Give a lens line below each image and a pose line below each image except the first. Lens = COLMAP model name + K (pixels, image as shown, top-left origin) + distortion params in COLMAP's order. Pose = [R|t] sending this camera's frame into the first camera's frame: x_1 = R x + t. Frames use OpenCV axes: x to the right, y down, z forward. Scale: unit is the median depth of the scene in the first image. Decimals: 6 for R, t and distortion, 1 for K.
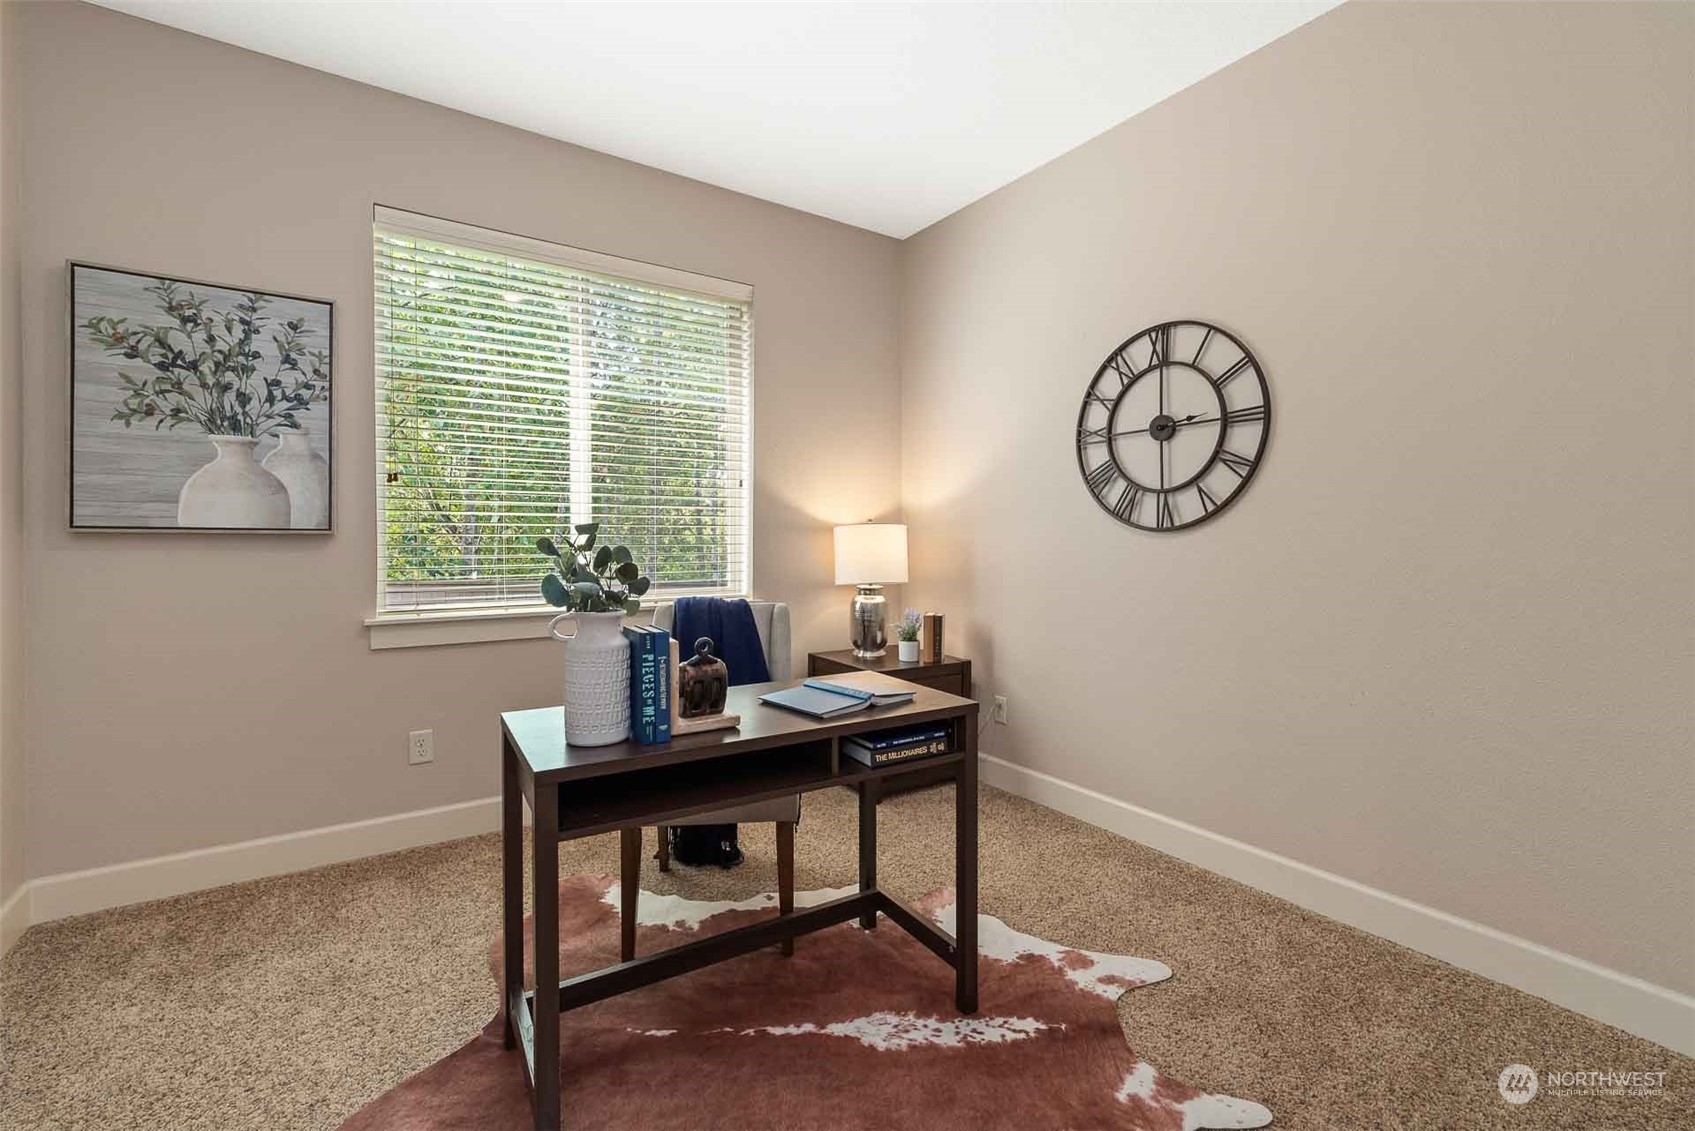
lens RADIAL K [[742.3, 0, 838.5], [0, 742.3, 547.2], [0, 0, 1]] dist [0.004273, -0.001474]
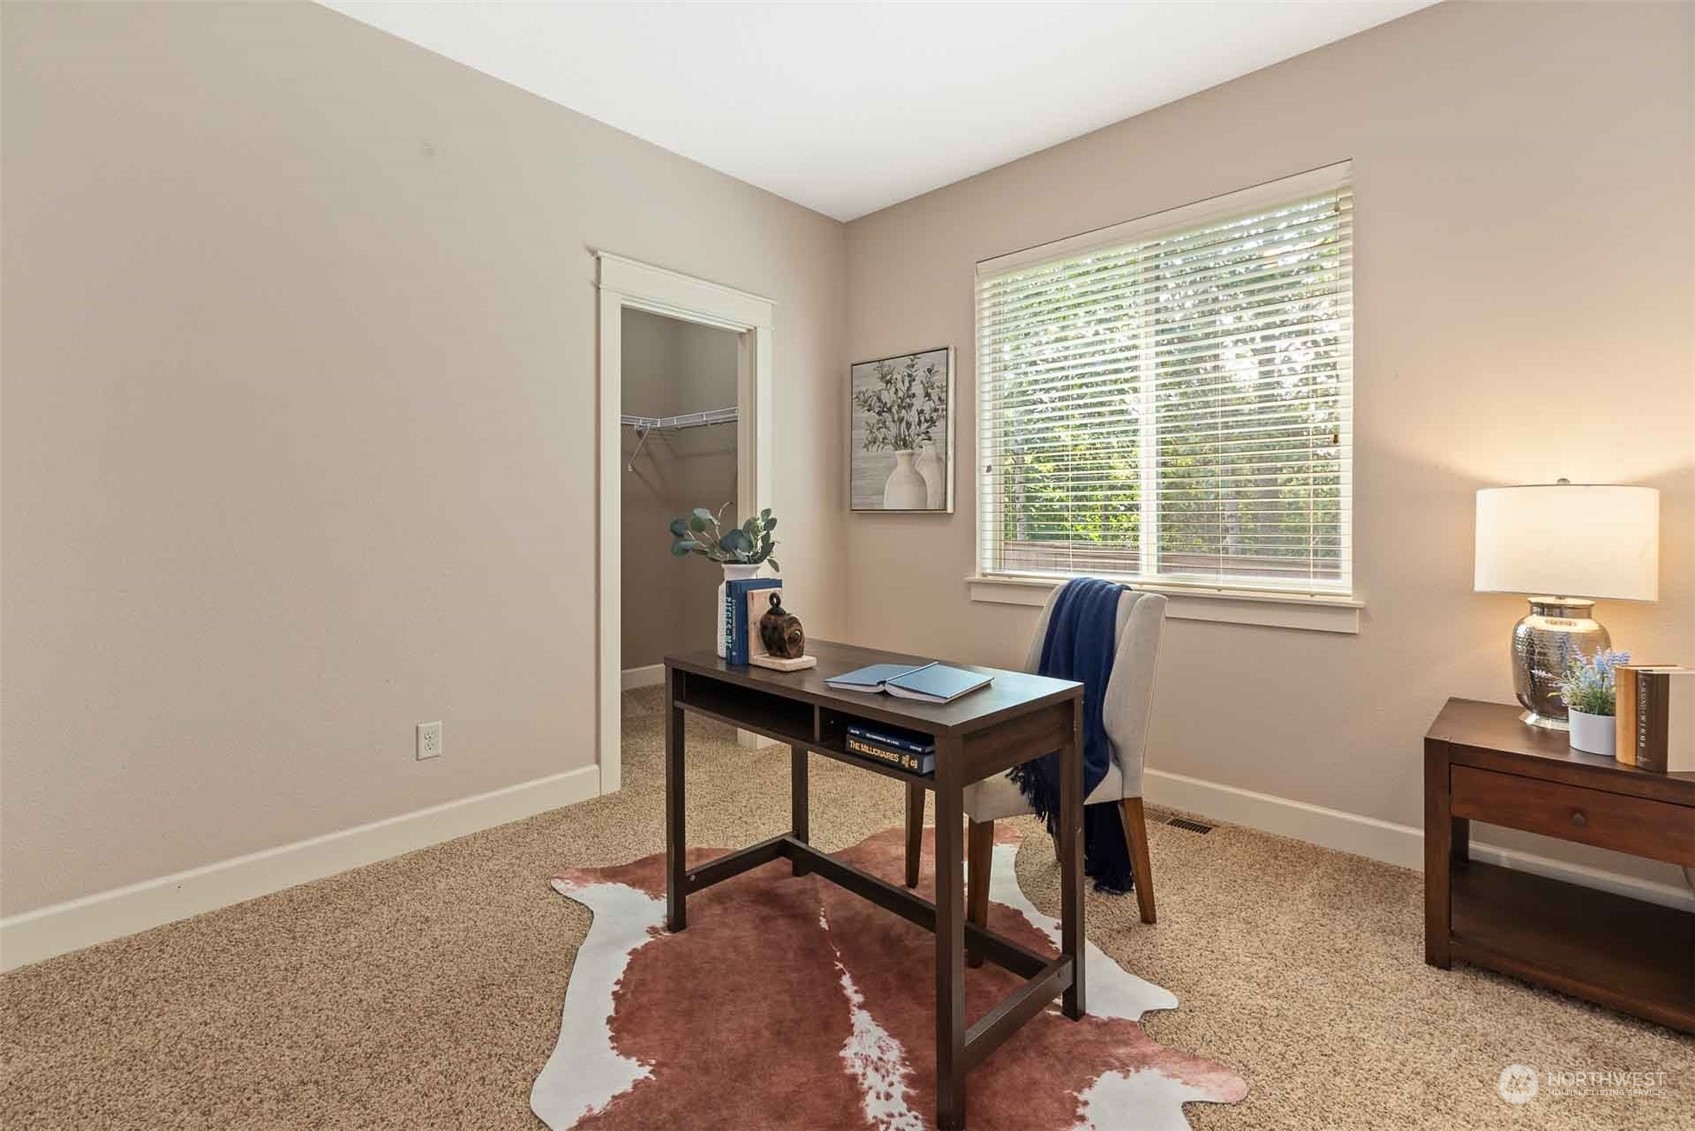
lens RADIAL K [[742.3, 0, 865.2], [0, 742.3, 524.9], [0, 0, 1]] dist [0.004273, -0.001474]
pose [[0.242301, 0.005351, -0.970186, 0.667040], [-0.013727, 0.999904, 0.002087, 0.003942], [0.970104, 0.012812, 0.242351, 0.544171]]
